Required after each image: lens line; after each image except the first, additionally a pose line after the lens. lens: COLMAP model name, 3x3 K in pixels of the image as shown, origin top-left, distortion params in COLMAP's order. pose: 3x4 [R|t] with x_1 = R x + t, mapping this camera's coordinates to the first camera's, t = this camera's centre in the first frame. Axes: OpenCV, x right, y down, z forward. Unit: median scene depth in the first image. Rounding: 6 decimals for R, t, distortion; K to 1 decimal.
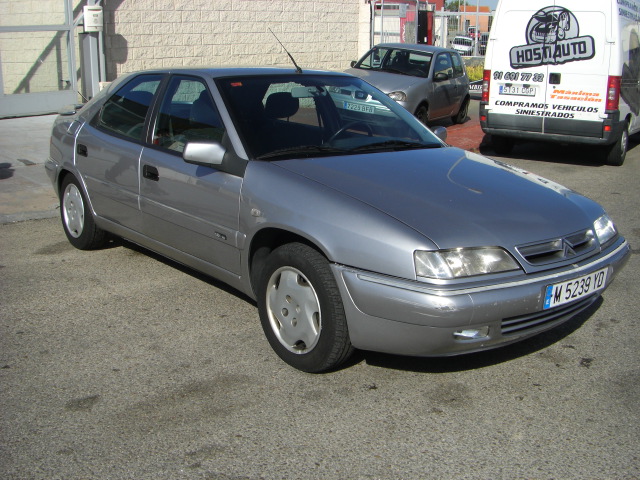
lens RADIAL K [[711.7, 0, 318.6], [0, 711.7, 242.1], [0, 0, 1]] dist [-0.135594, 0.000000]
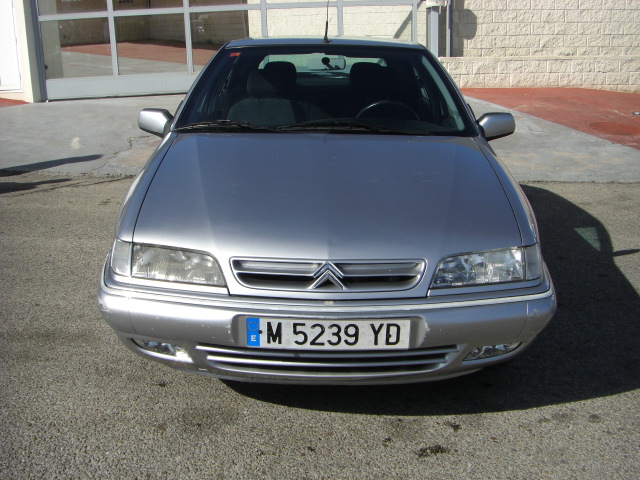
lens RADIAL K [[711.7, 0, 321.6], [0, 711.7, 245.0], [0, 0, 1]] dist [-0.135594, 0.000000]
pose [[0.765130, 0.171745, -0.620548, 0.219279], [-0.153221, 0.984650, 0.083594, -0.022920], [0.625379, 0.031121, 0.779700, 0.117809]]
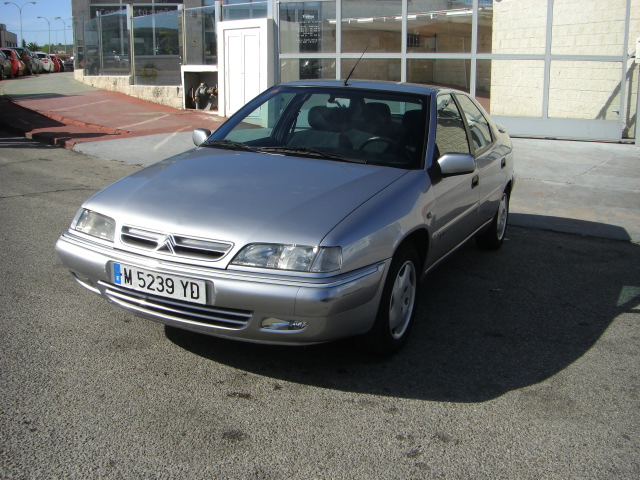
lens RADIAL K [[711.7, 0, 323.2], [0, 711.7, 239.3], [0, 0, 1]] dist [-0.135594, 0.000000]
pose [[0.420796, 0.210758, -0.882333, 0.373242], [-0.262779, 0.959255, 0.103809, -0.045249], [0.868261, 0.188176, 0.459033, 0.199409]]
